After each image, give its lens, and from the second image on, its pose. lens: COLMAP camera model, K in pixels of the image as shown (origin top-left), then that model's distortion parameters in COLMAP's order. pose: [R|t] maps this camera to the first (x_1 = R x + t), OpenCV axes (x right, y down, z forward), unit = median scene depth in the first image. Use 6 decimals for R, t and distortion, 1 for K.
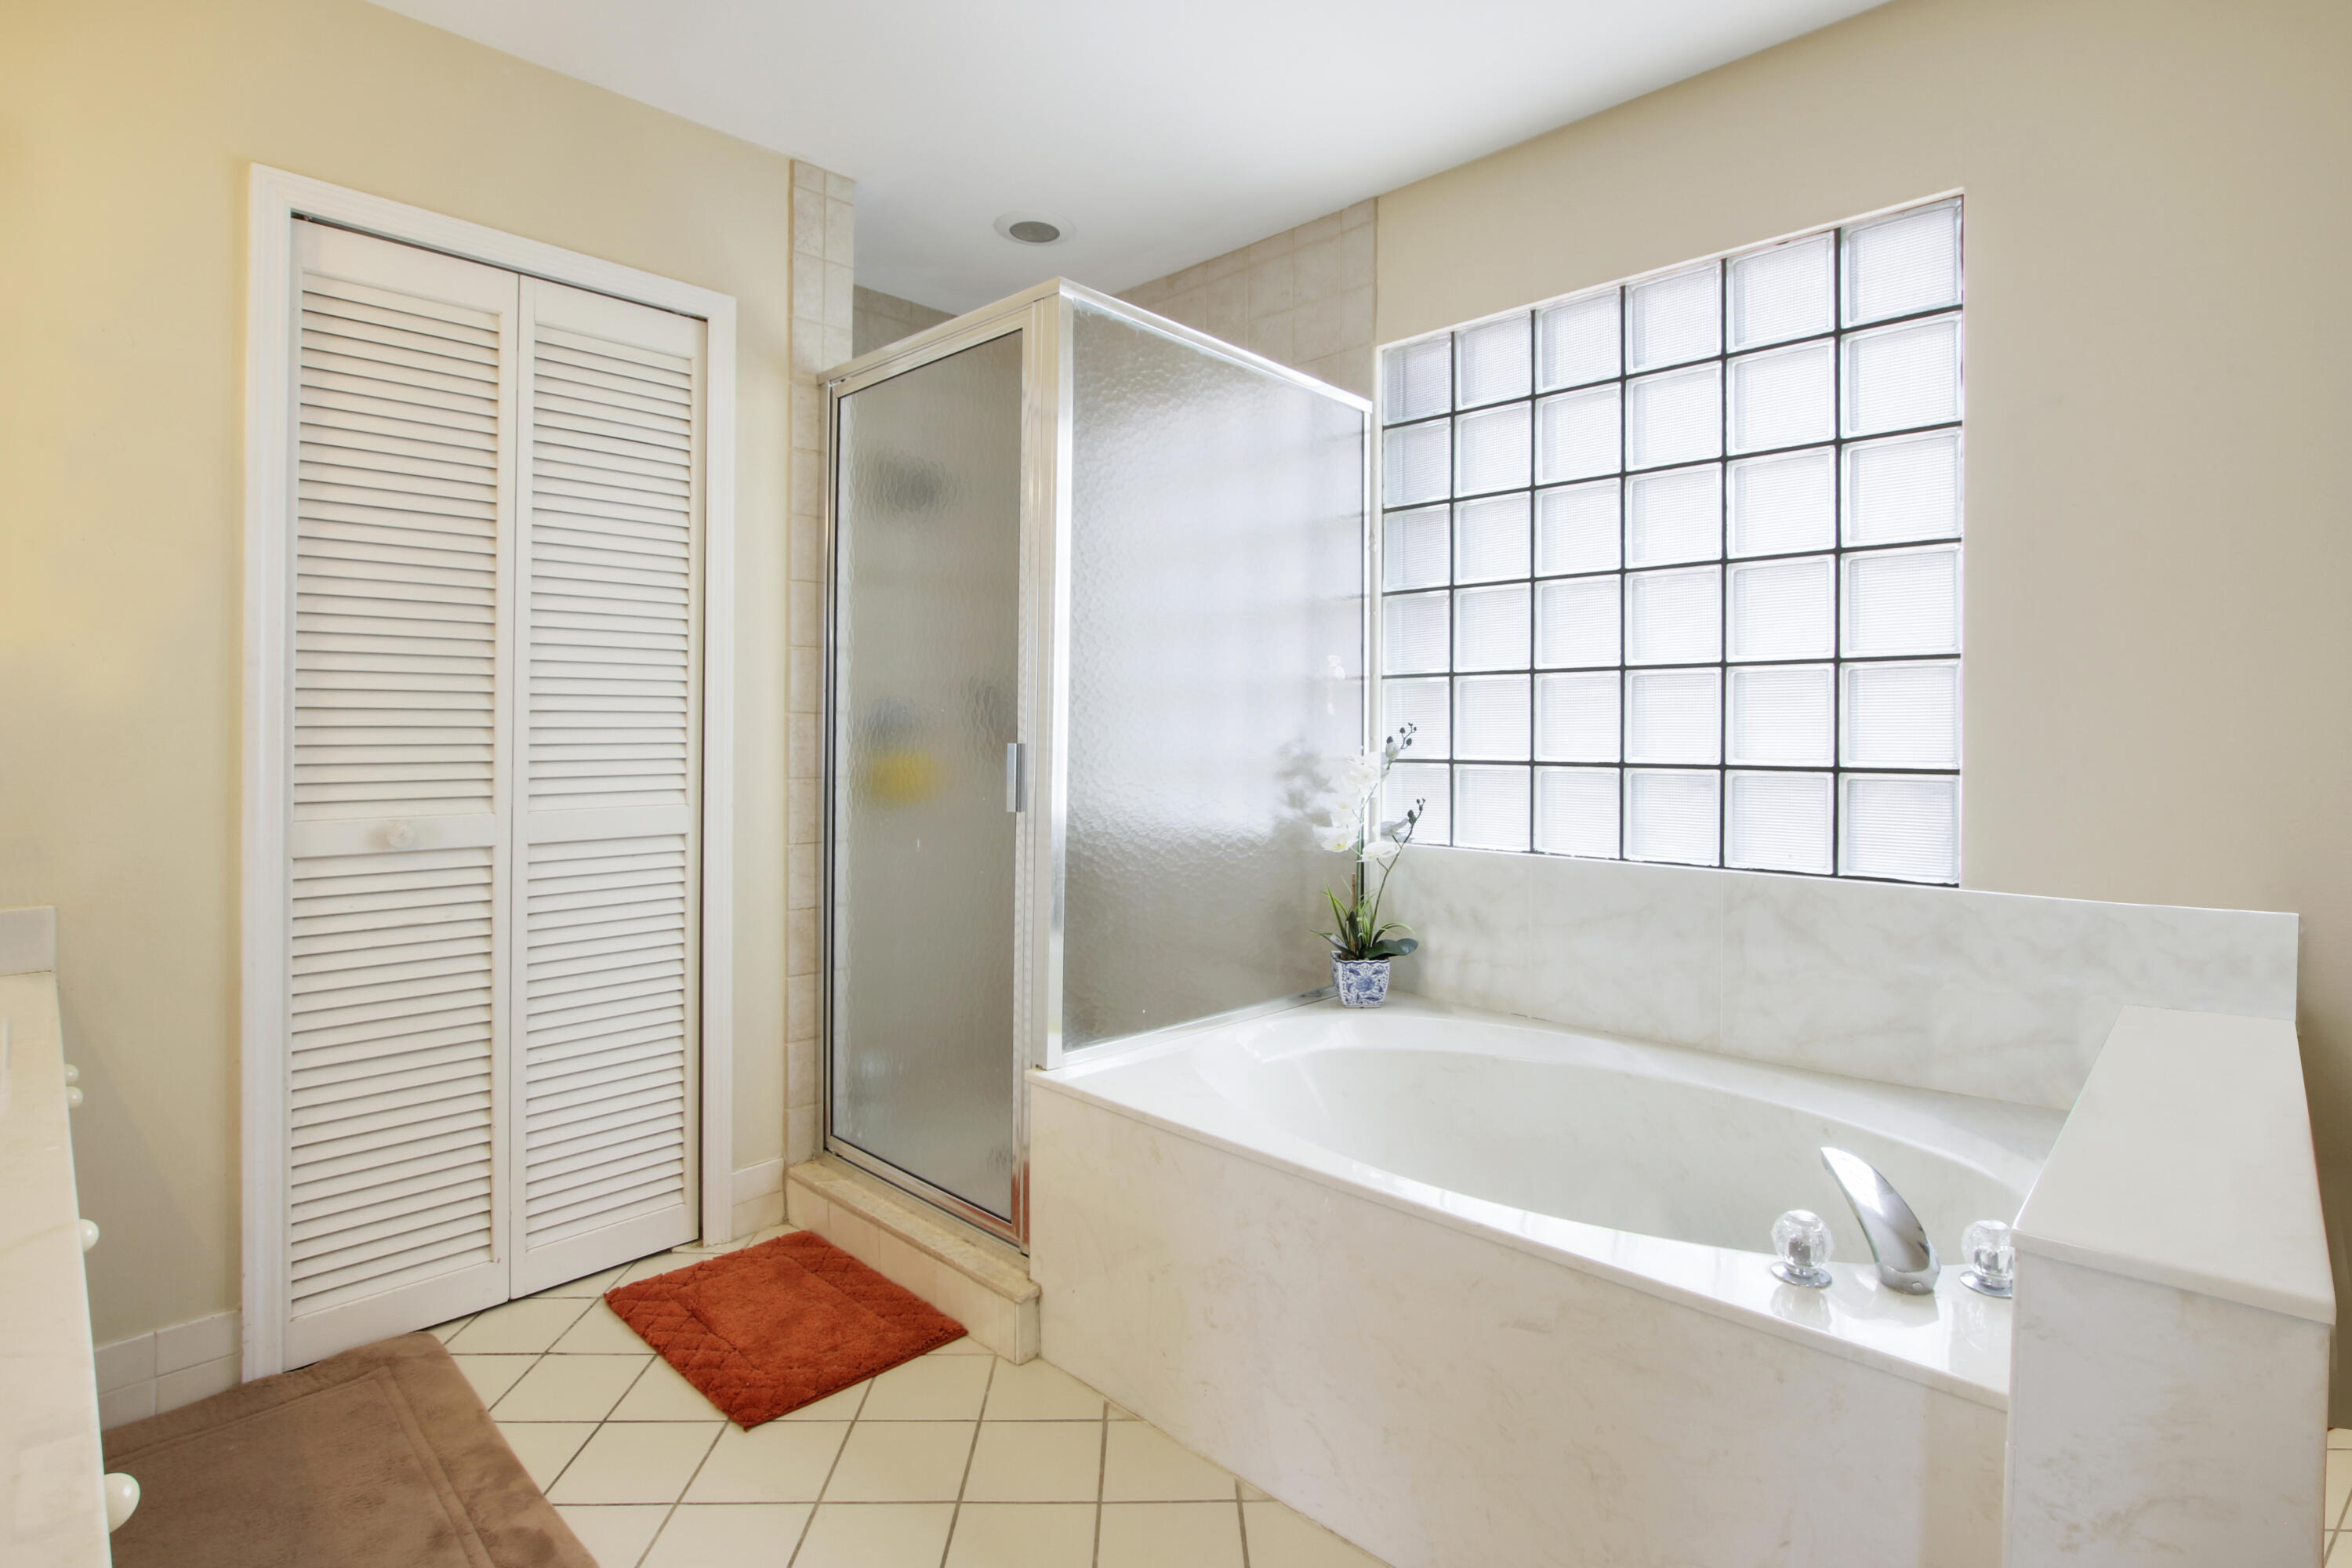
lens RADIAL K [[1142.8, 0, 1177.3], [0, 1142.8, 745.7], [0, 0, 1]] dist [-0.010049, 0.000497]
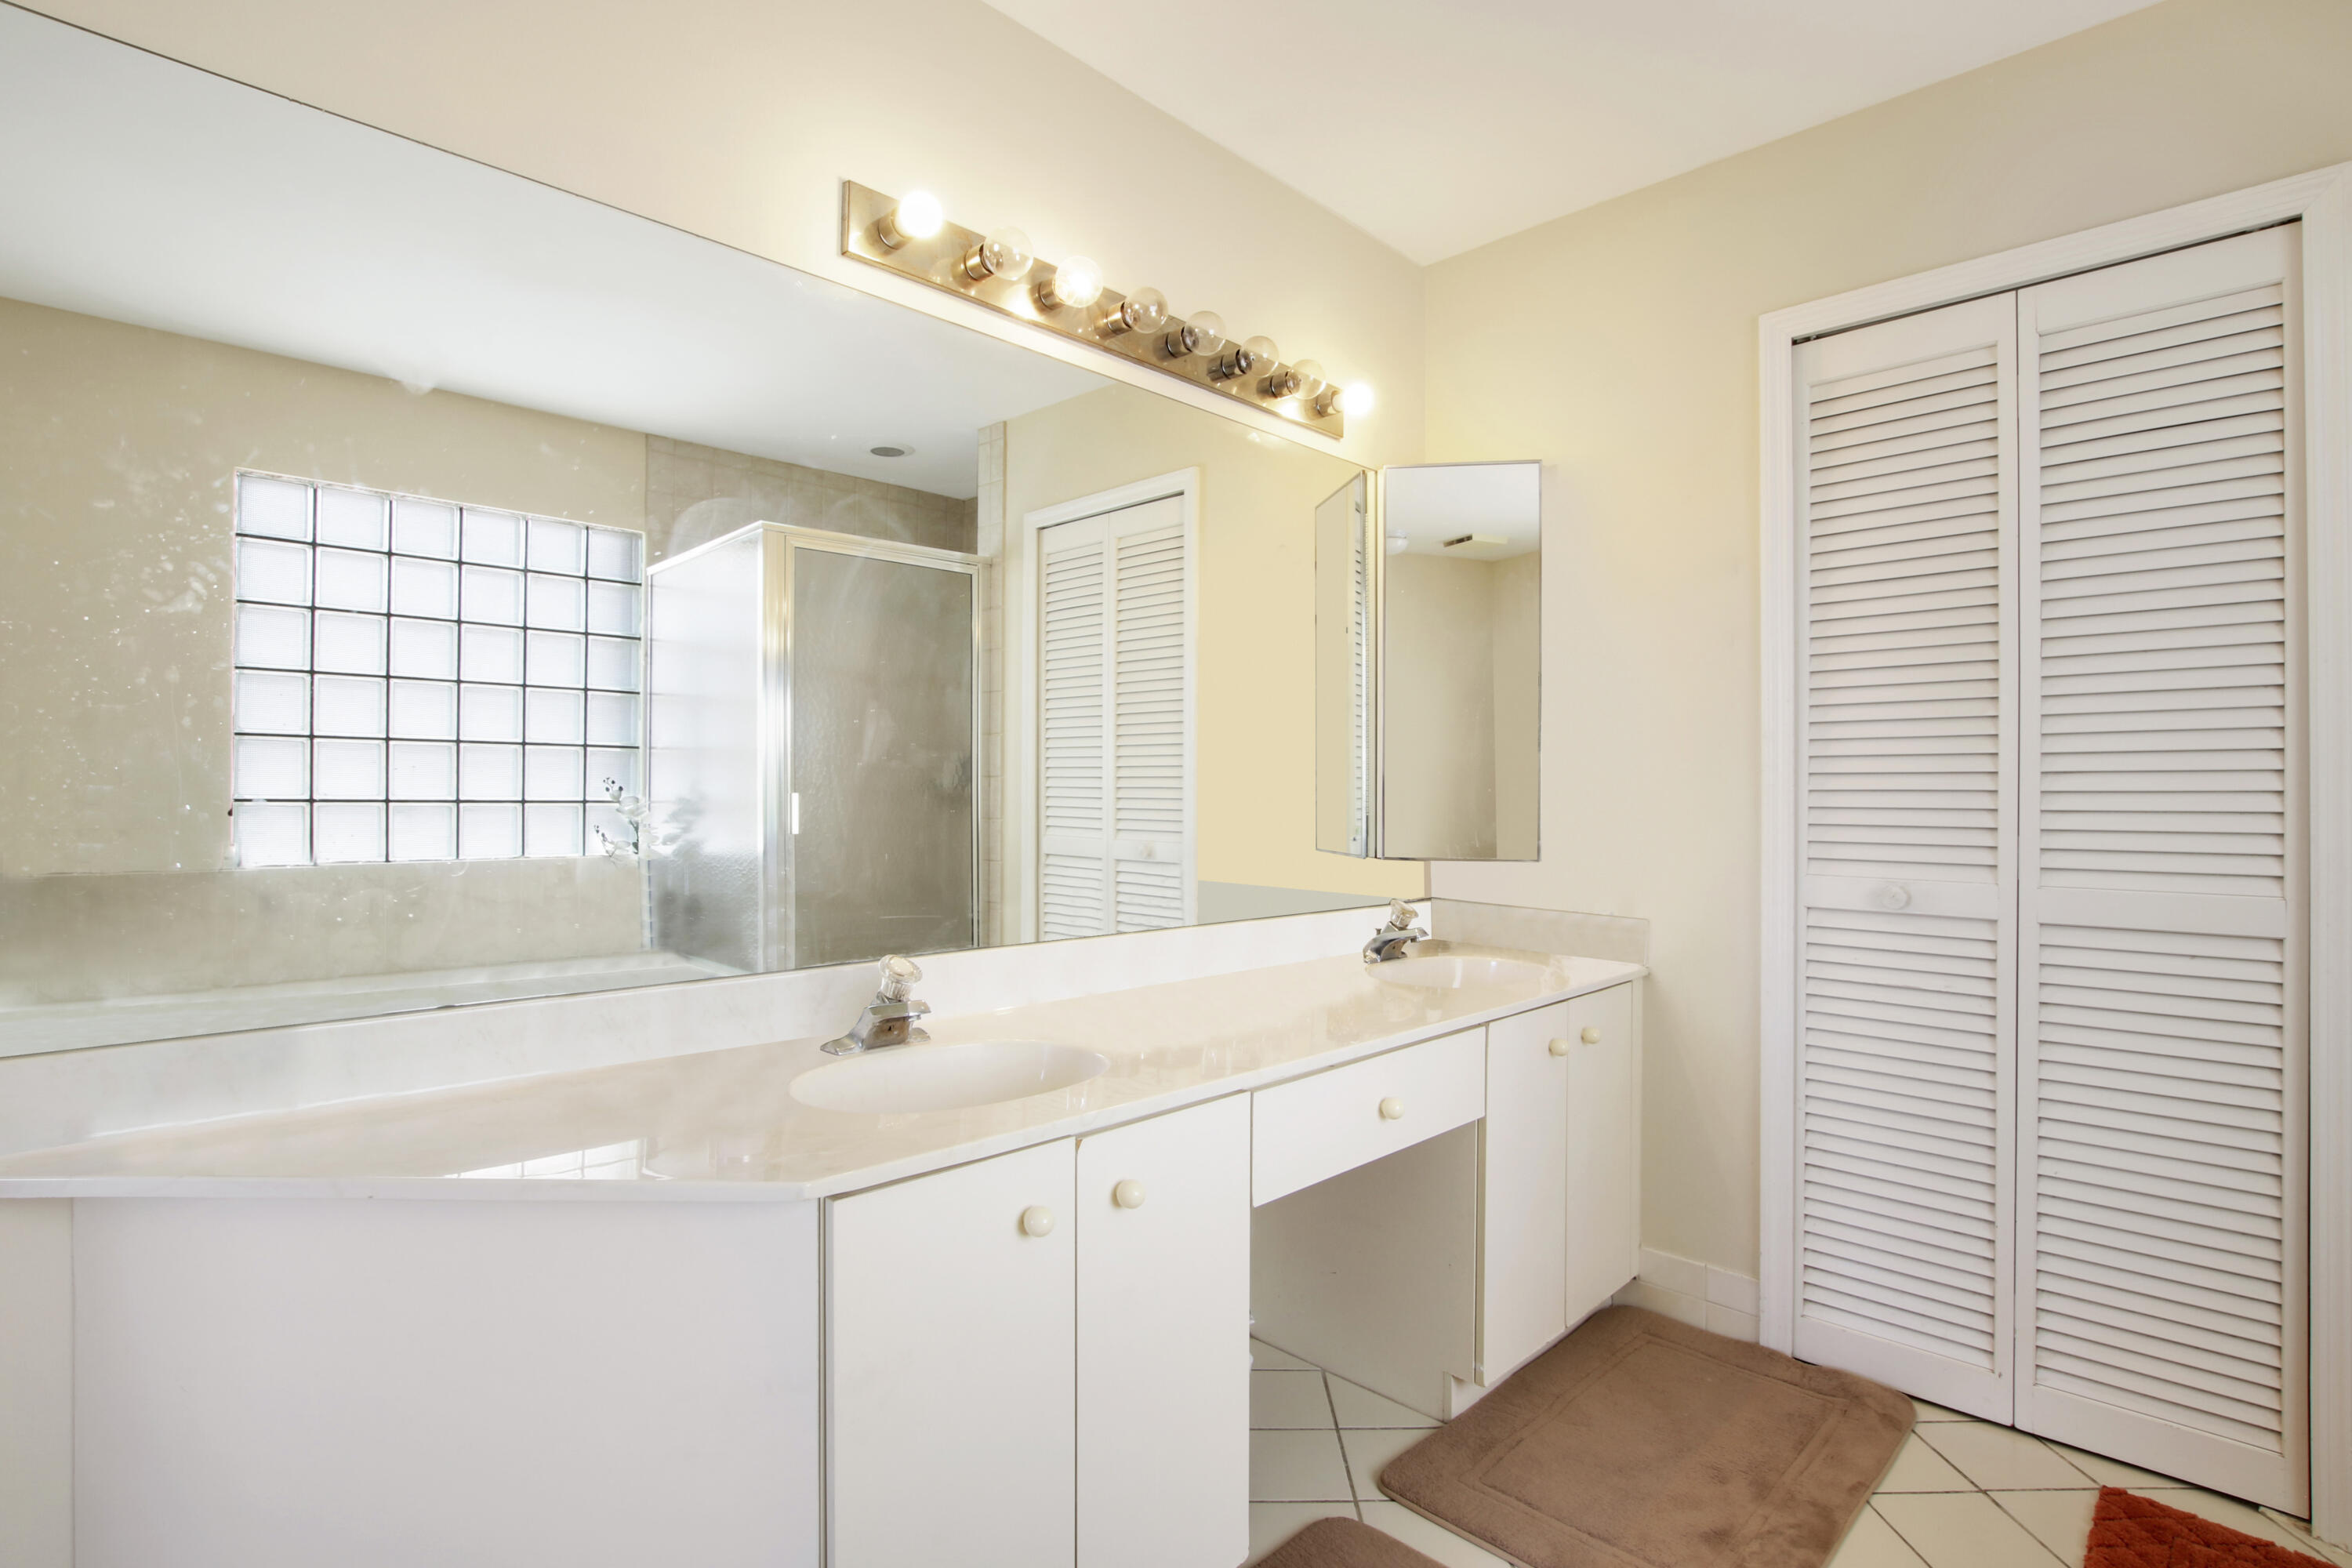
lens RADIAL K [[1120.8, 0, 1190.3], [0, 1120.8, 787.8], [0, 0, 1]] dist [-0.022144, 0.000735]
pose [[-0.009276, -0.004253, -0.999948, 0.316308], [-0.020338, 0.999785, -0.004063, -0.001567], [0.999750, 0.020299, -0.009360, 0.376058]]
